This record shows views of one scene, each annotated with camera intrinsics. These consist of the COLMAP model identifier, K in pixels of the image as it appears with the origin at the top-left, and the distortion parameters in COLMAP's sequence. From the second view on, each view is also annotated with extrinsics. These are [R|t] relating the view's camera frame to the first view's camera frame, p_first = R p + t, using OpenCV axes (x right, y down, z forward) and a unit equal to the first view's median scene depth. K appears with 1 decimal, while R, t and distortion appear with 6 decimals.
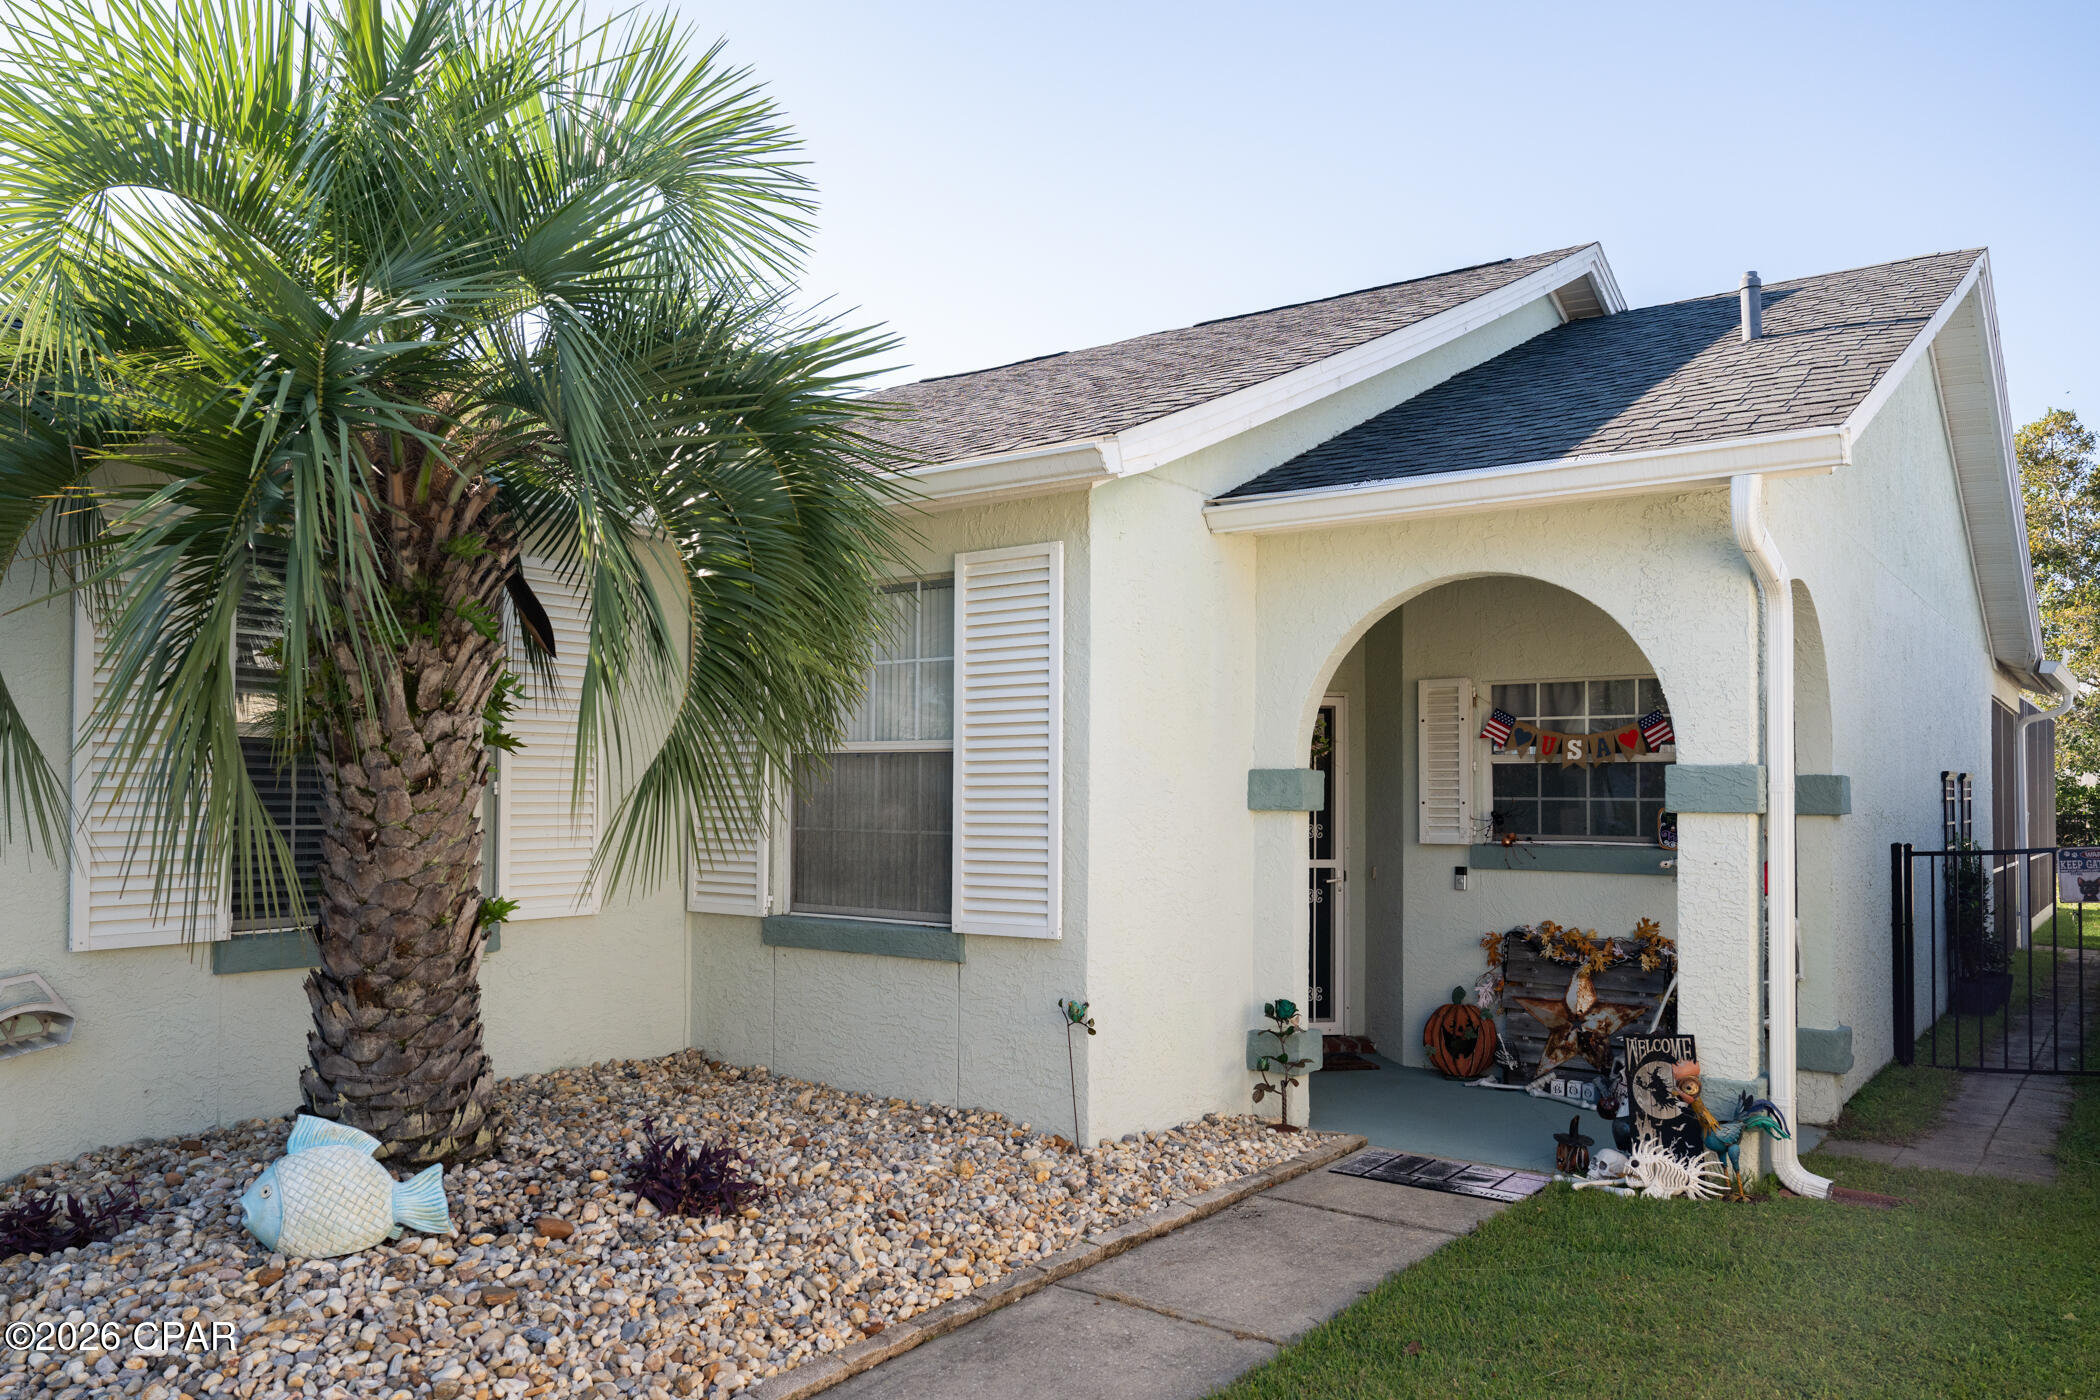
lens RADIAL K [[1476.6, 0, 1045.1], [0, 1476.6, 764.0], [0, 0, 1]] dist [-0.004913, 0.004997]
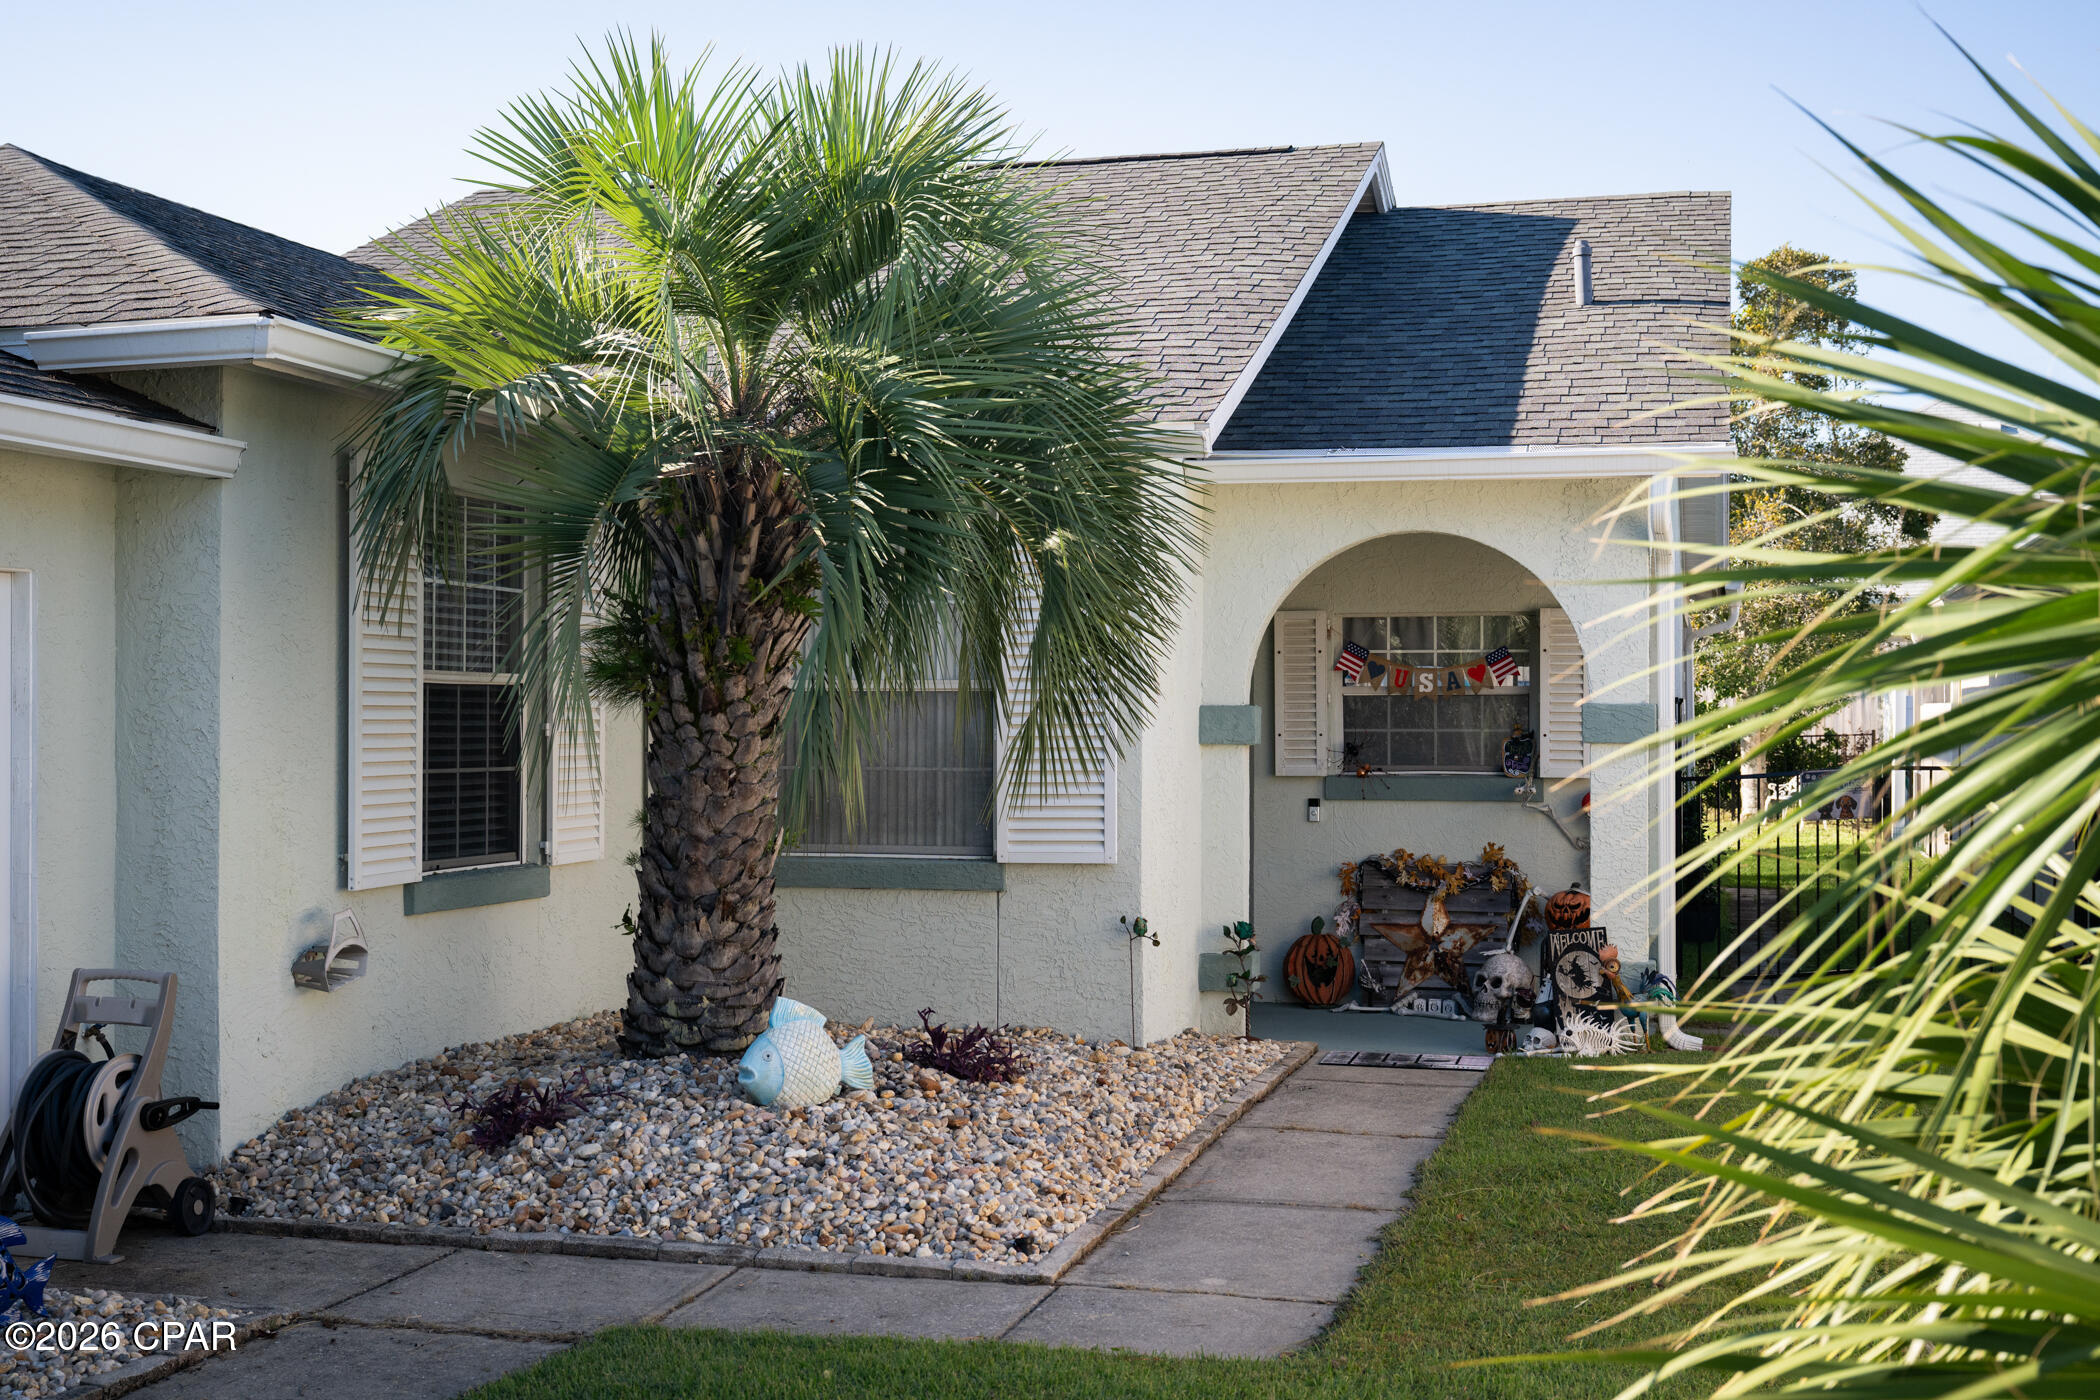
lens RADIAL K [[2529.9, 0, 1038.3], [0, 2529.9, 699.7], [0, 0, 1]] dist [-0.015057, 0.000000]
pose [[0.926091, -0.003011, 0.377287, -0.579912], [-0.002936, 0.999880, 0.015186, -0.024682], [-0.377288, -0.015172, 0.925972, -0.556633]]
